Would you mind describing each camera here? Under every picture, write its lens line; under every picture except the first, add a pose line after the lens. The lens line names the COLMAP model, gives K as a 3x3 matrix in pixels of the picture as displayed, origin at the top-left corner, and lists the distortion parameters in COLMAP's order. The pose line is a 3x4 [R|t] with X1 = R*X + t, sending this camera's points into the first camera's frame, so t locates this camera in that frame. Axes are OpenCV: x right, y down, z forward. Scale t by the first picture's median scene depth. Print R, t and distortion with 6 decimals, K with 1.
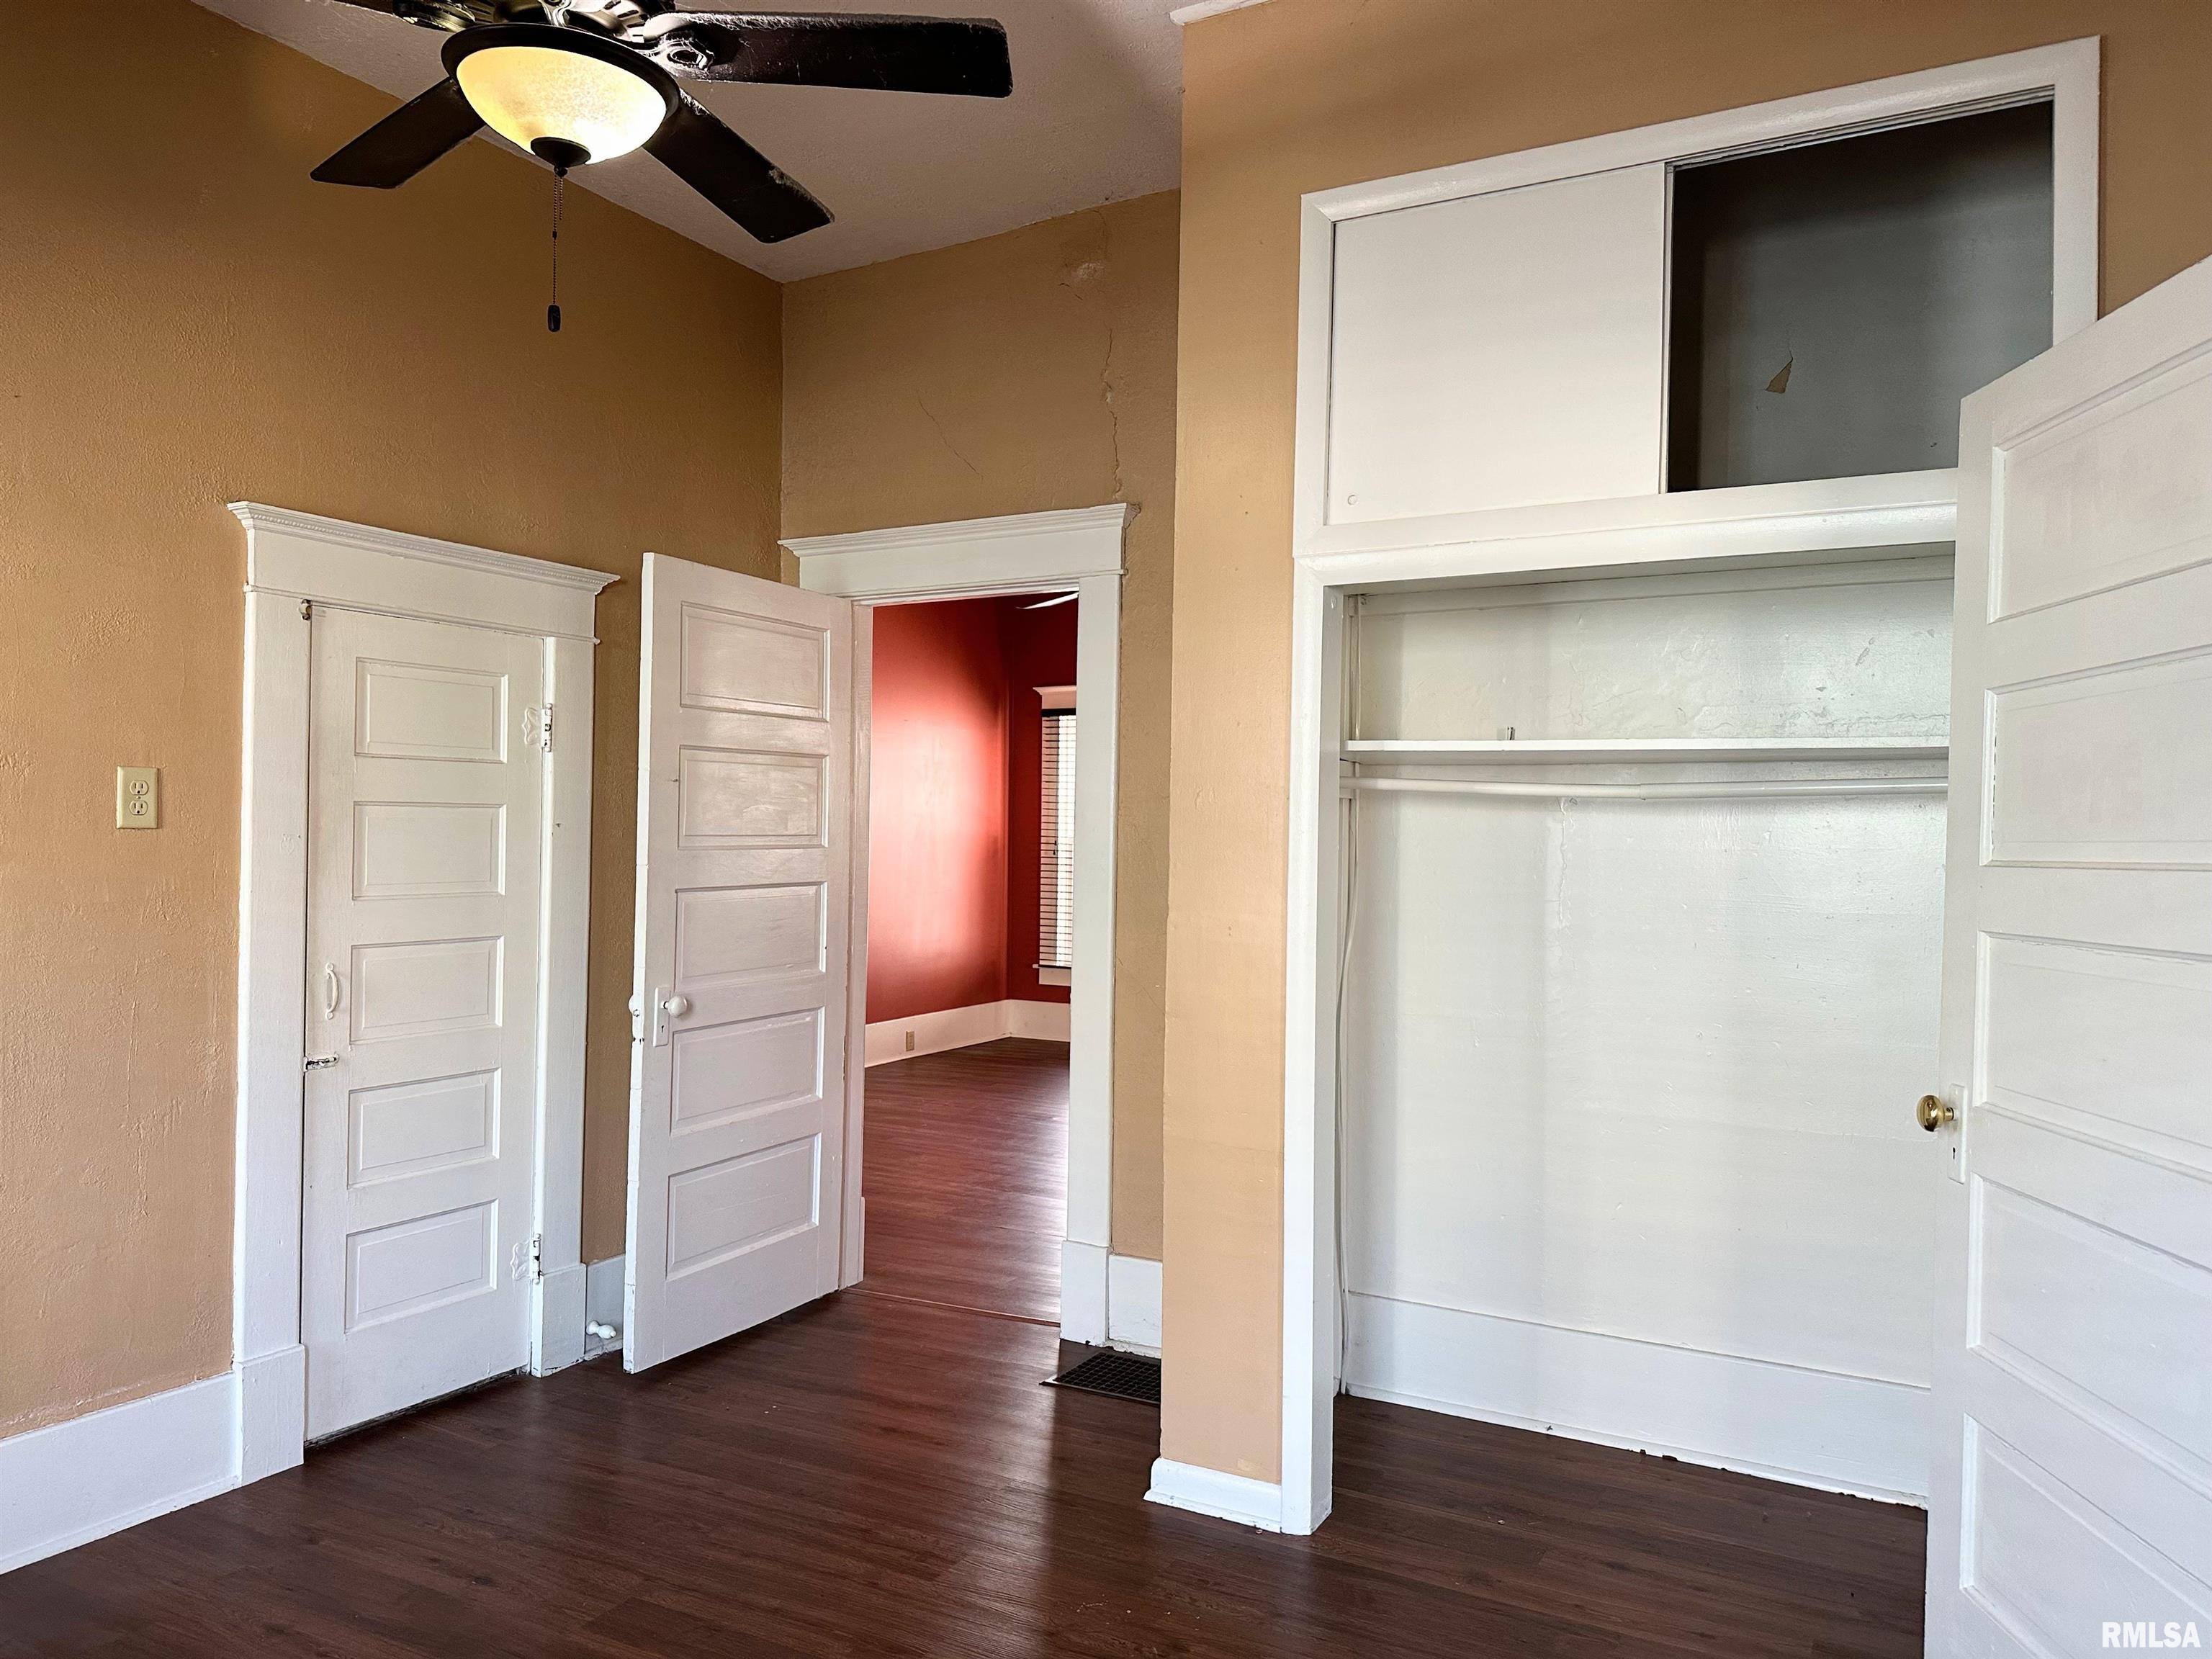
lens RADIAL K [[1543.7, 0, 1100.8], [0, 1543.7, 829.5], [0, 0, 1]] dist [0.048818, -0.062071]
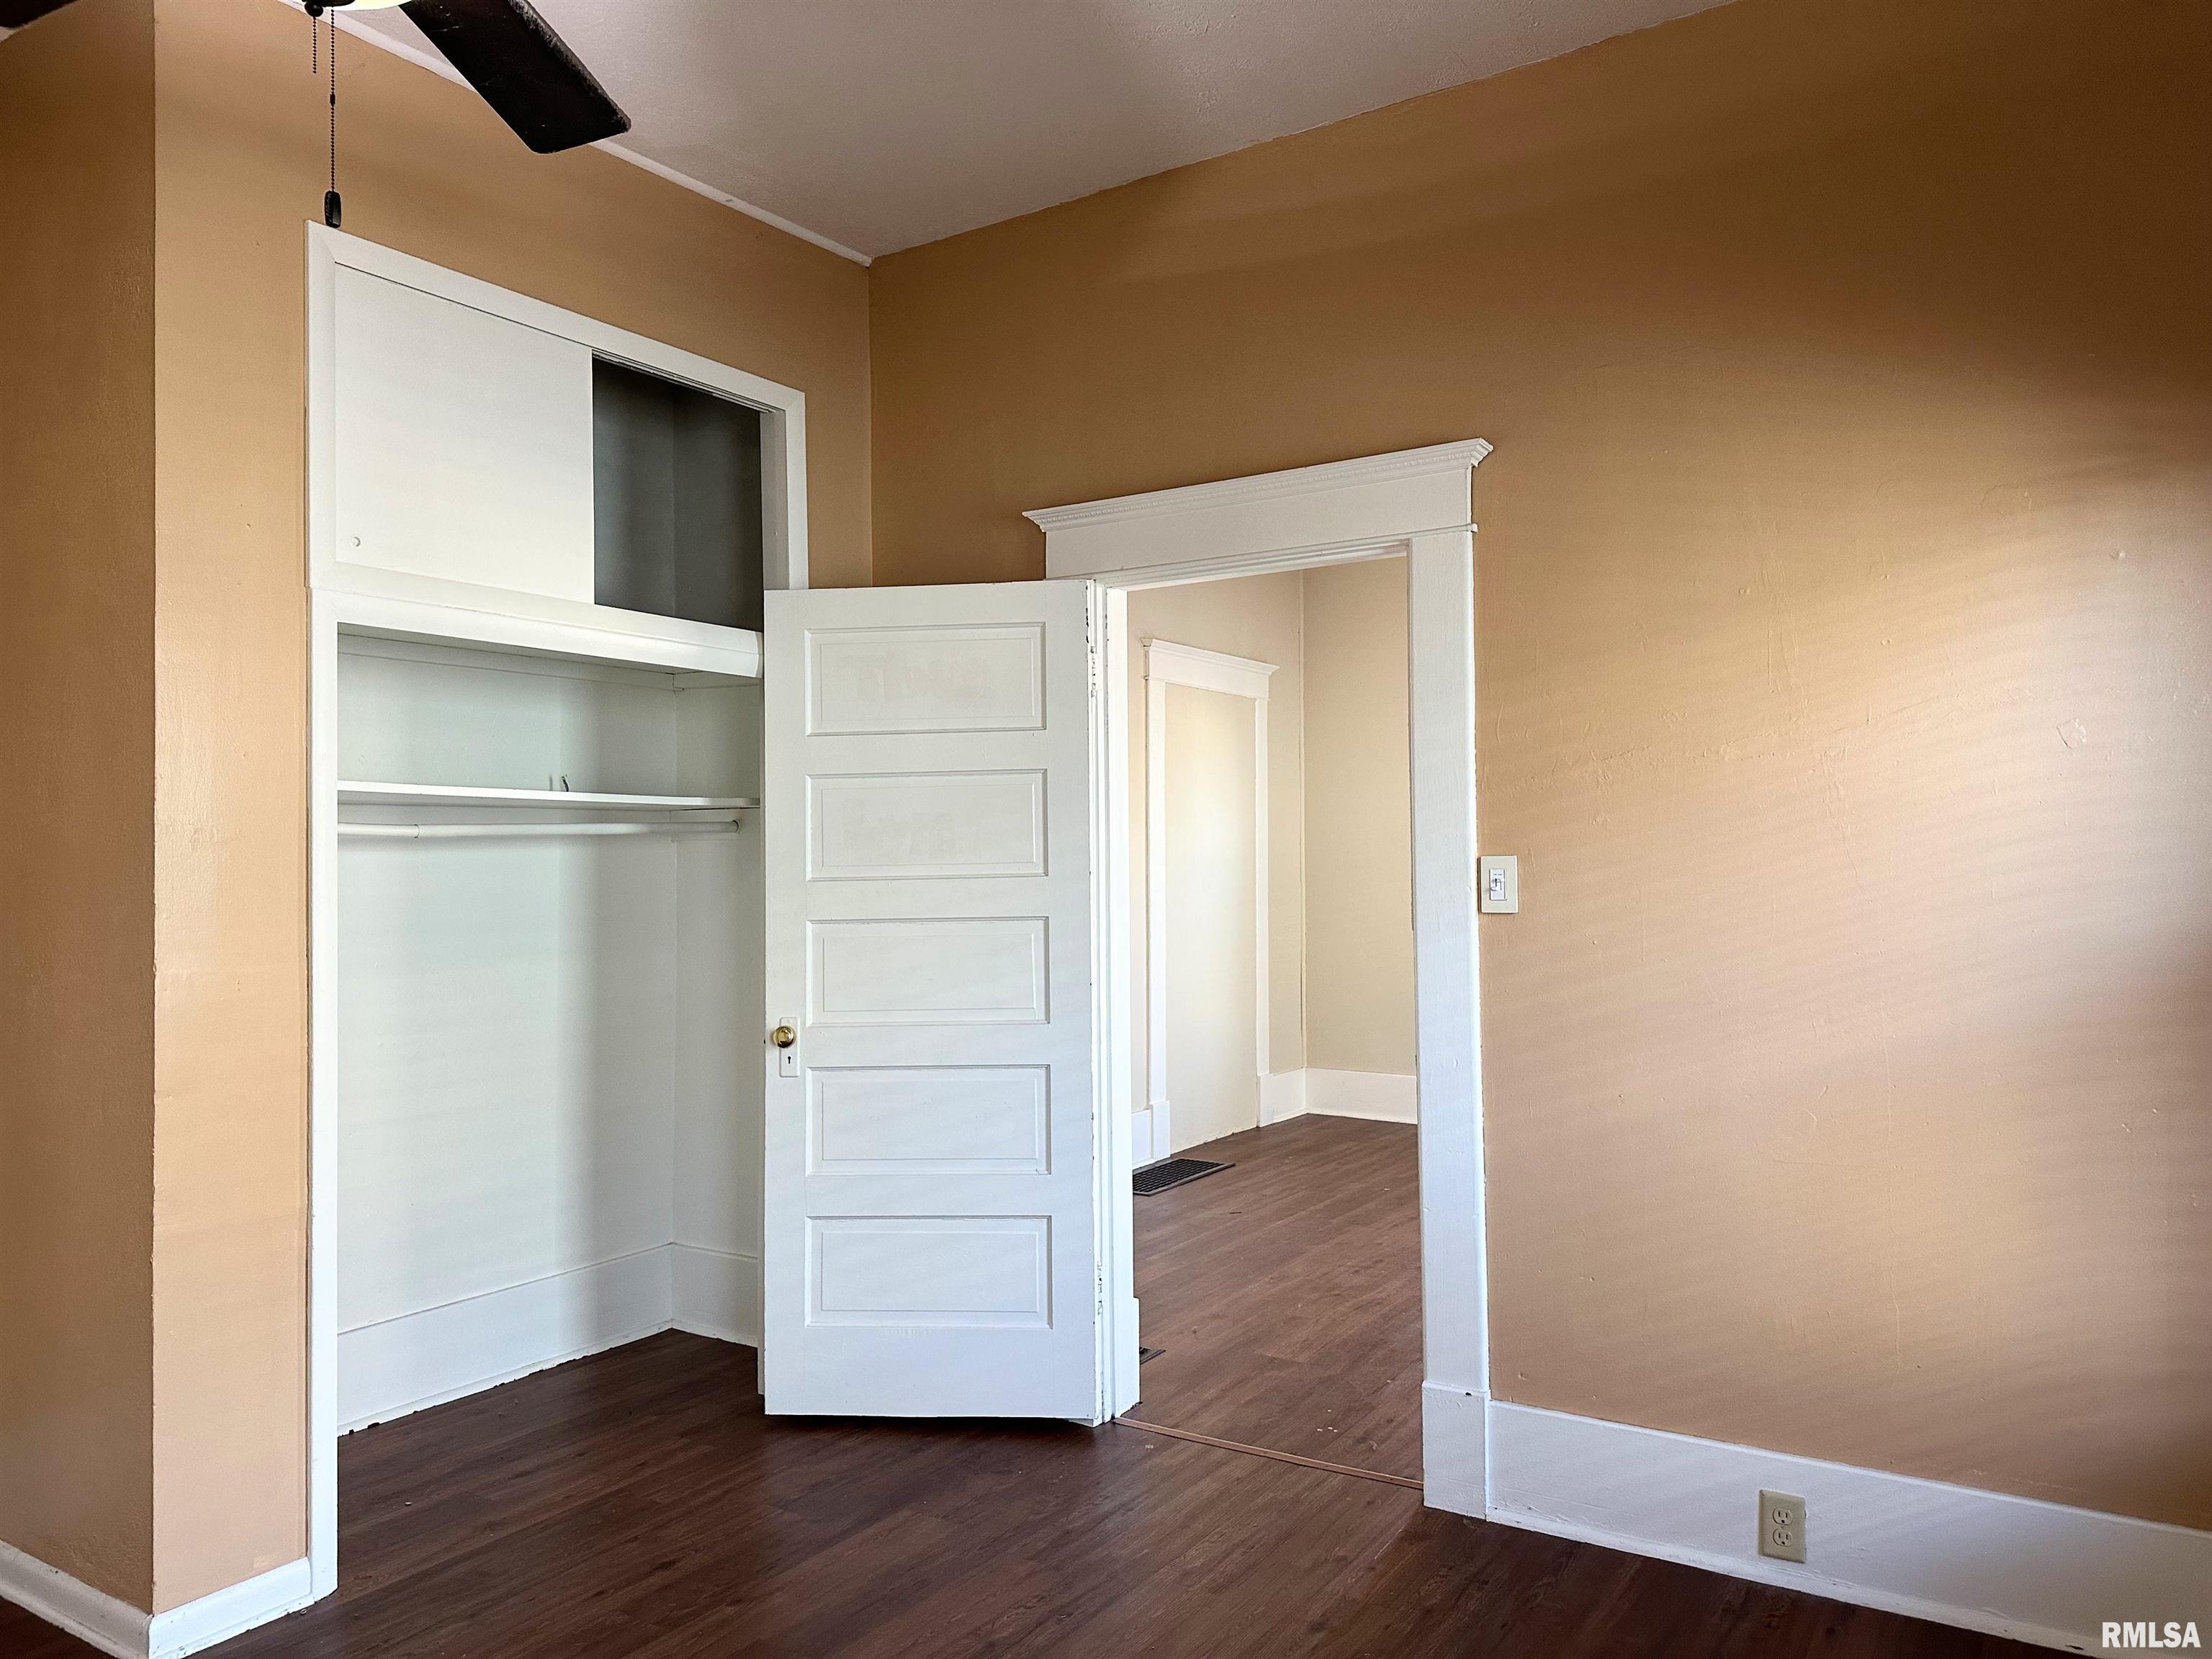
lens RADIAL K [[1564.9, 0, 1095.2], [0, 1564.9, 824.0], [0, 0, 1]] dist [0.092177, -0.146500]
pose [[0.065768, 0.007833, 0.997804, -0.874047], [0.011581, 0.999896, -0.008612, -0.015695], [-0.997768, 0.012122, 0.065670, 0.471380]]
